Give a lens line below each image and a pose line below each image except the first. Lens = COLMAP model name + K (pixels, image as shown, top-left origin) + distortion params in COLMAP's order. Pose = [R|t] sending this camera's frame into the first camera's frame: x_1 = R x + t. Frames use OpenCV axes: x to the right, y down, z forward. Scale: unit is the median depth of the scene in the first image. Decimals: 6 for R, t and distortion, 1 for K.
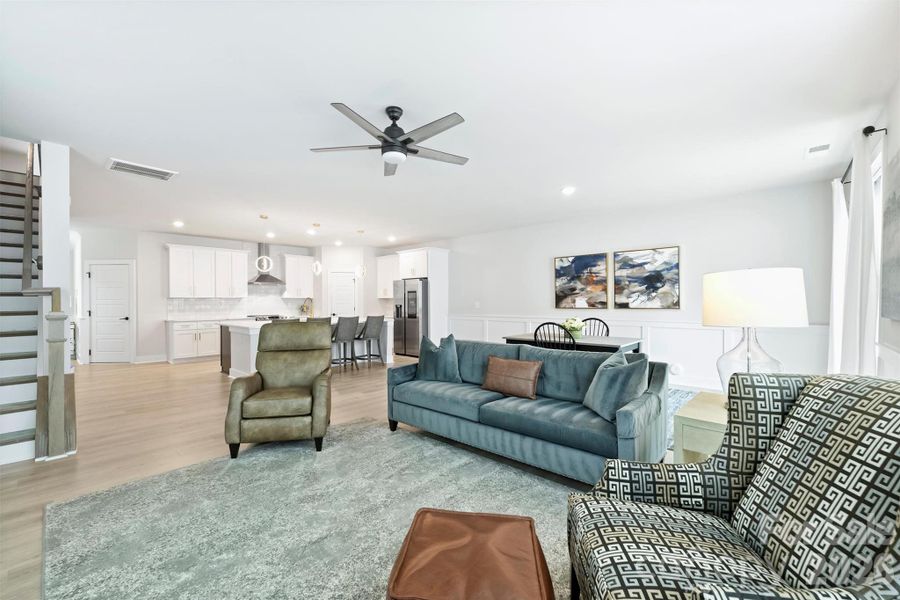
lens RADIAL K [[372.6, 0, 449.0], [0, 372.6, 301.6], [0, 0, 1]] dist [-0.001195, -0.000109]
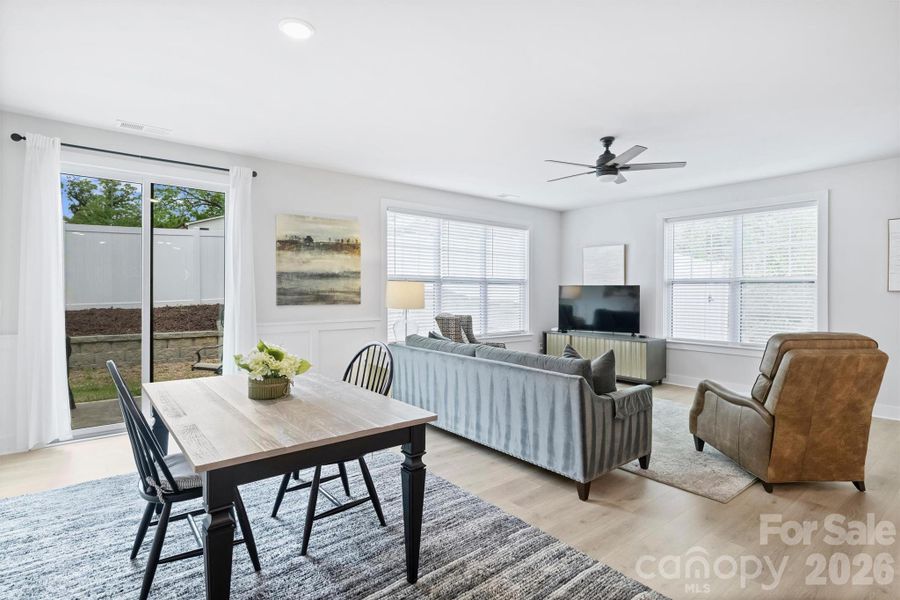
lens RADIAL K [[454.0, 0, 448.7], [0, 454.0, 292.0], [0, 0, 1]] dist [0.000280, -0.000239]
pose [[-0.988774, -0.002218, 0.149403, 0.058613], [-0.001540, 0.999988, 0.004655, -0.010142], [-0.149411, 0.004373, -0.988765, 1.087715]]
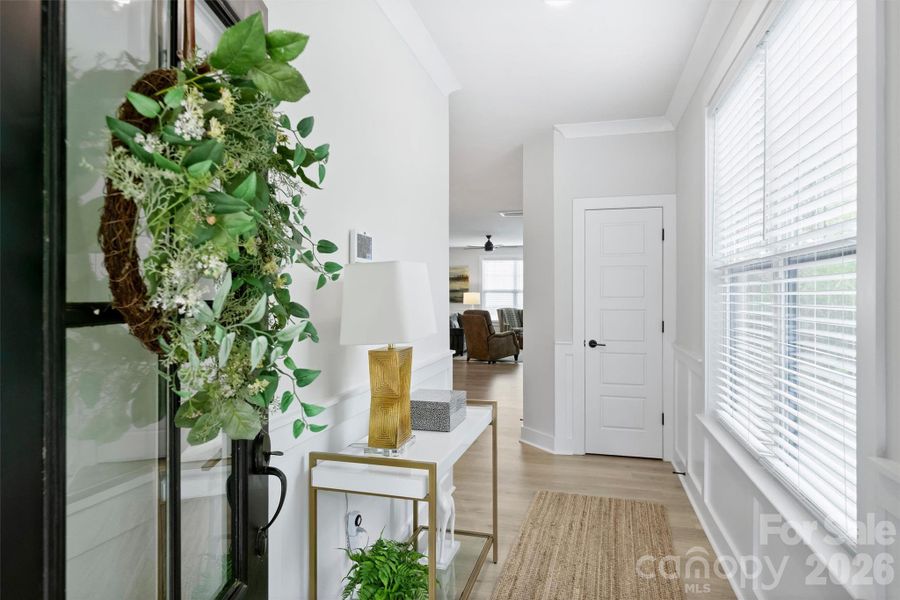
lens RADIAL K [[534.0, 0, 447.8], [0, 534.0, 297.8], [0, 0, 1]] dist [-0.000316, -0.000057]
pose [[-0.464364, 0.002788, 0.885640, -1.642351], [0.006136, 0.999981, 0.000069, -0.005425], [-0.885623, 0.005466, -0.464372, 1.420557]]
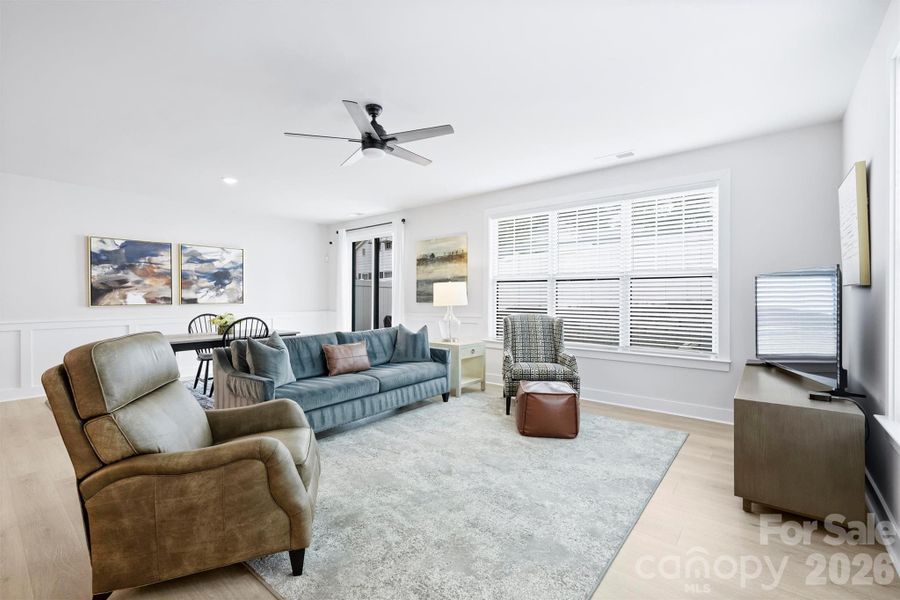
lens RADIAL K [[392.0, 0, 443.1], [0, 392.0, 298.6], [0, 0, 1]] dist [-0.001709, -0.000136]
pose [[-0.053697, 0.000116, 0.998557, -0.533136], [0.004988, 0.999988, 0.000152, 0.006610], [-0.998545, 0.004989, -0.053697, 0.375040]]
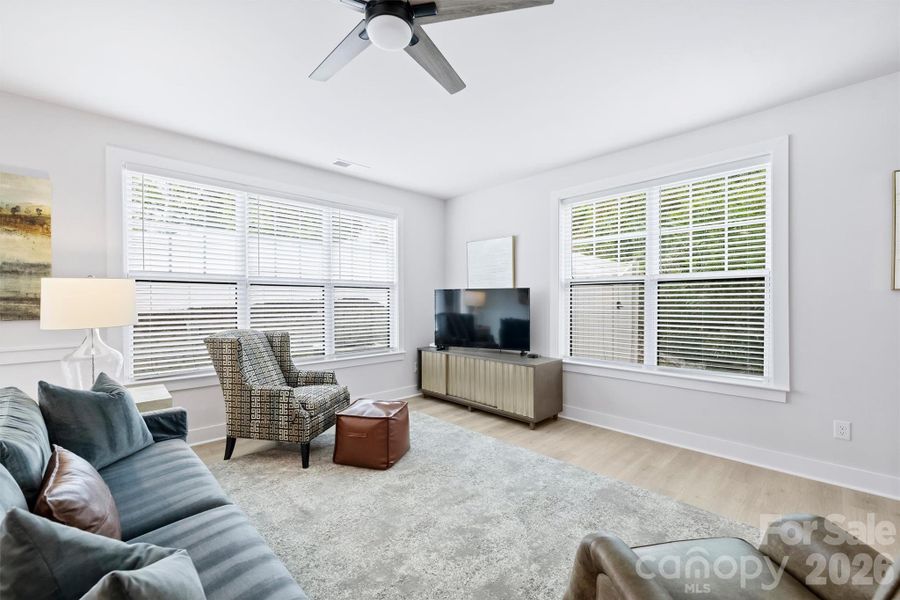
lens RADIAL K [[372.6, 0, 449.0], [0, 372.6, 301.6], [0, 0, 1]] dist [-0.001195, -0.000109]
pose [[-0.998162, 0.006048, 0.060295, -0.113823], [0.006443, 0.999959, 0.006364, -0.002715], [-0.060254, 0.006741, -0.998160, 0.657874]]
